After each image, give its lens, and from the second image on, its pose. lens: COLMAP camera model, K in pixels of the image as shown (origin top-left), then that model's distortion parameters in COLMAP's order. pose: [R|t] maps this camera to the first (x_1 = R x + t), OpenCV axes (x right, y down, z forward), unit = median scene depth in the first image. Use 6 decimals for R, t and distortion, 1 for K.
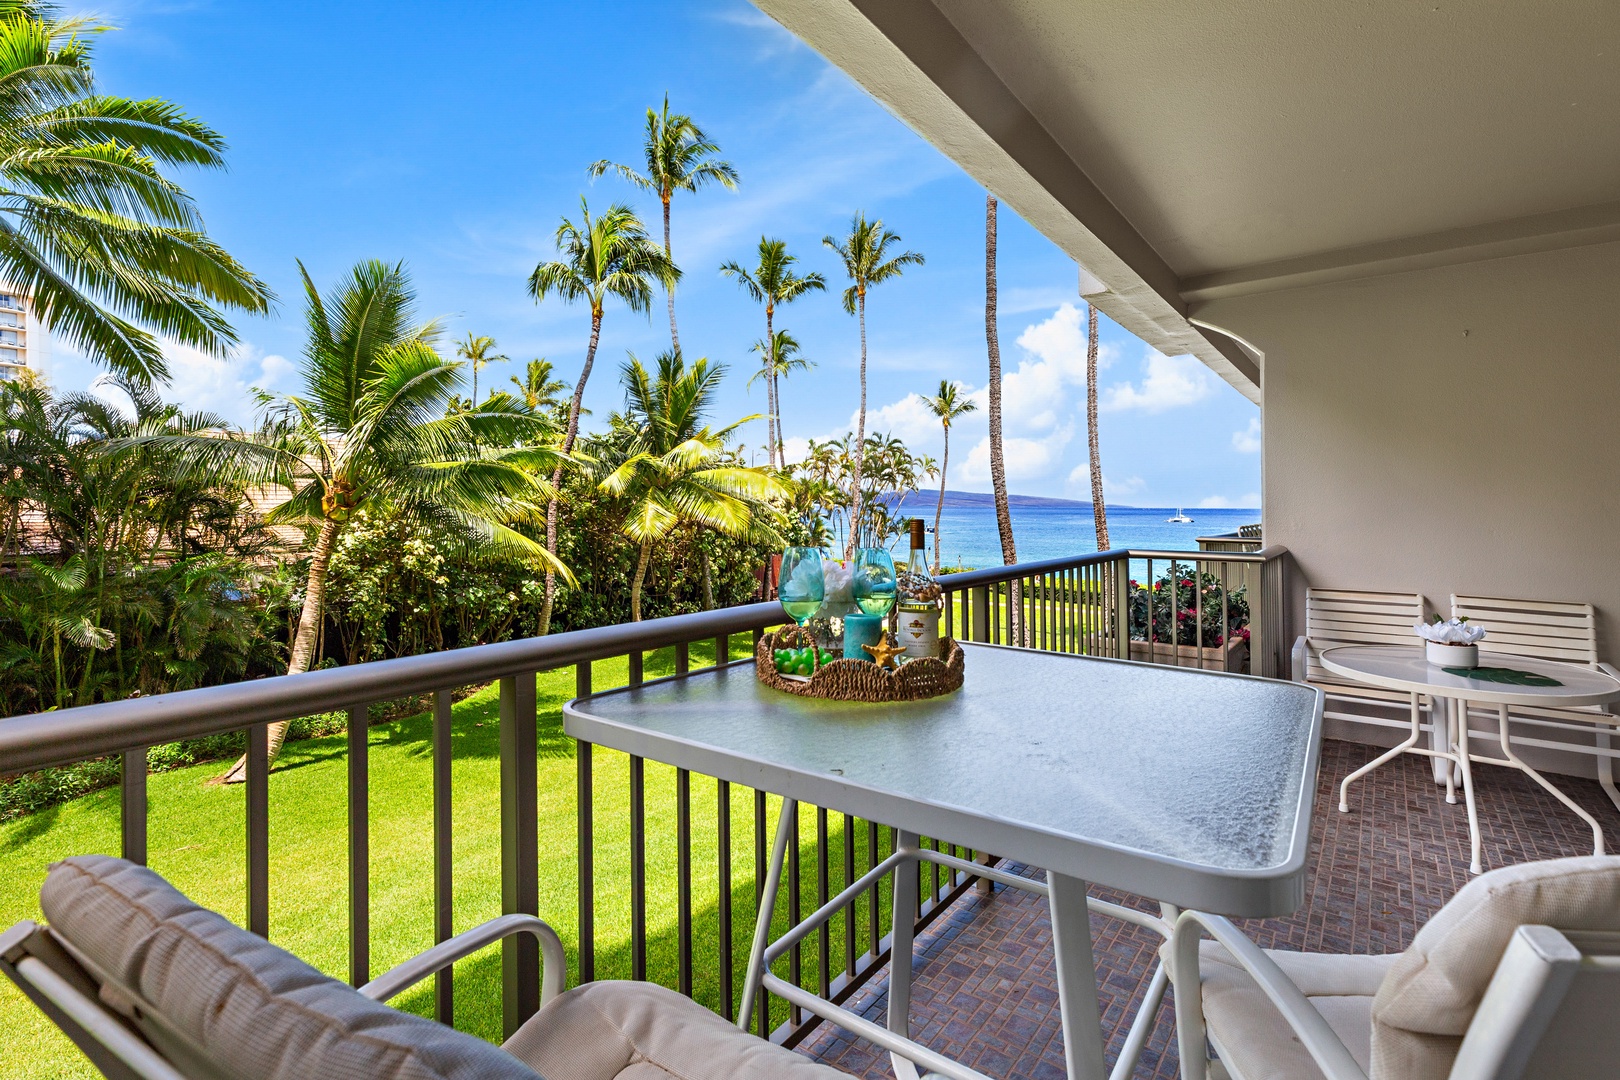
lens RADIAL K [[755.4, 0, 814.1], [0, 755.4, 511.6], [0, 0, 1]] dist [-0.000291, -0.000250]
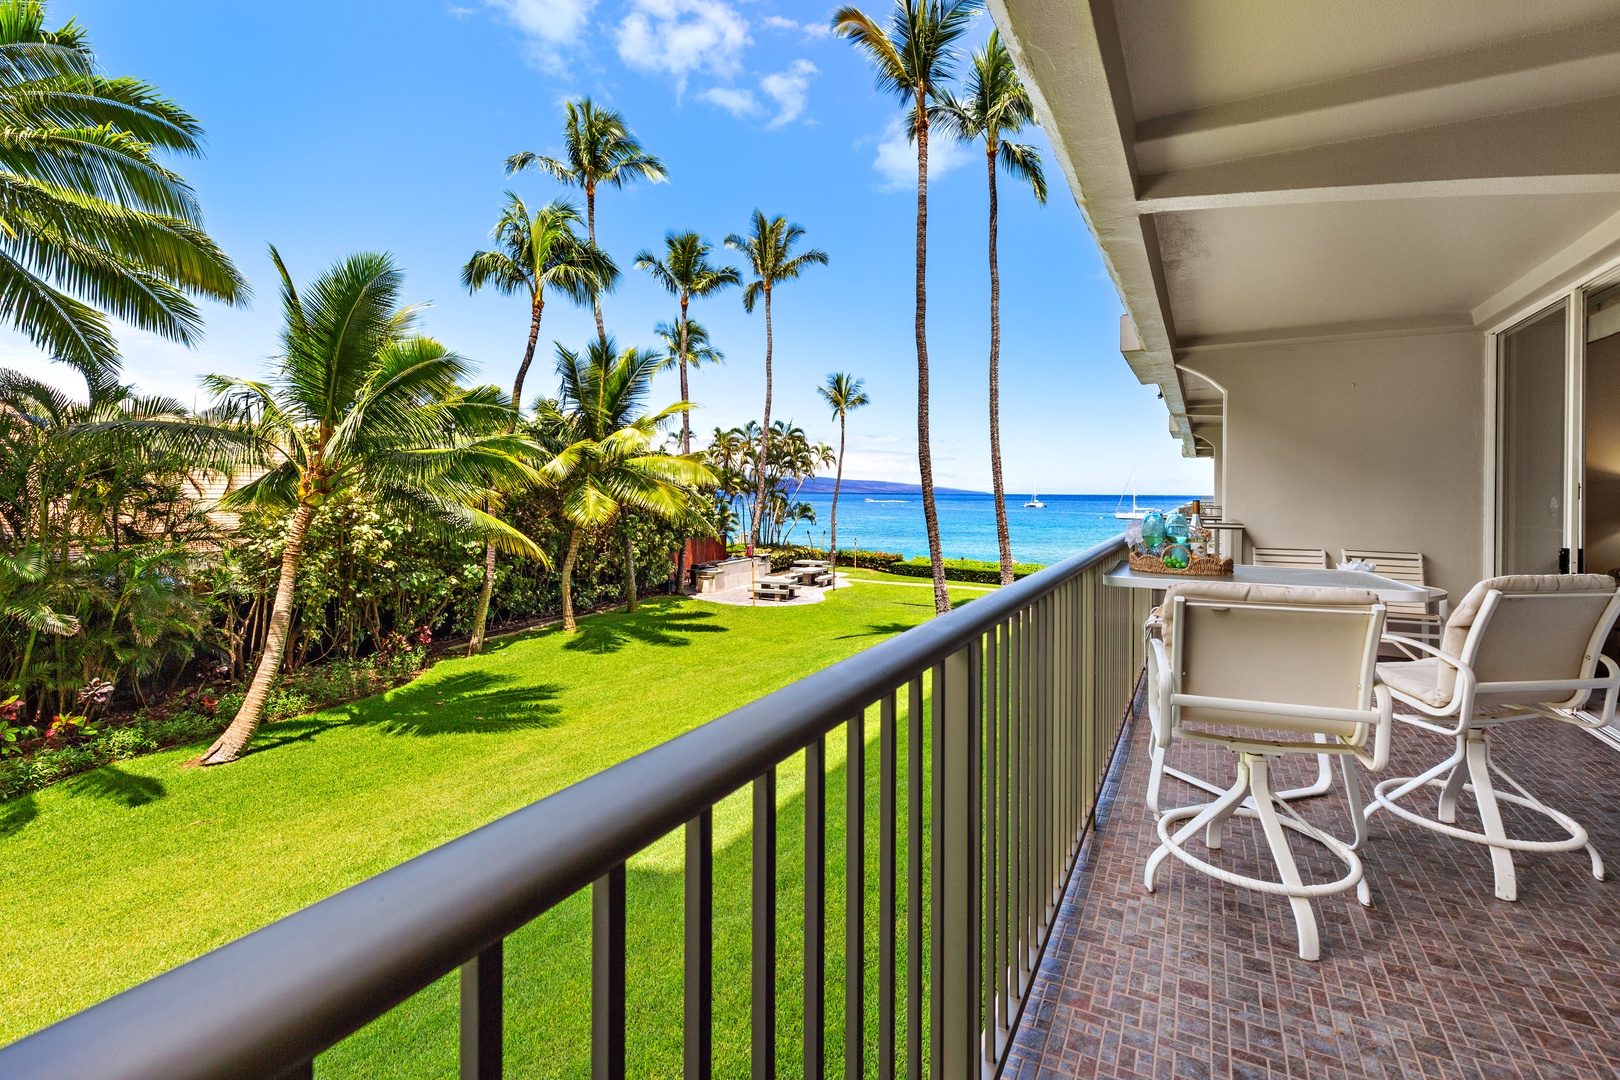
lens RADIAL K [[744.2, 0, 805.2], [0, 744.2, 514.5], [0, 0, 1]] dist [-0.002962, -0.000233]
pose [[0.988290, -0.003081, 0.152558, -0.082181], [-0.000465, 0.999731, 0.023202, 0.000081], [-0.152589, -0.023001, 0.988022, -0.059671]]
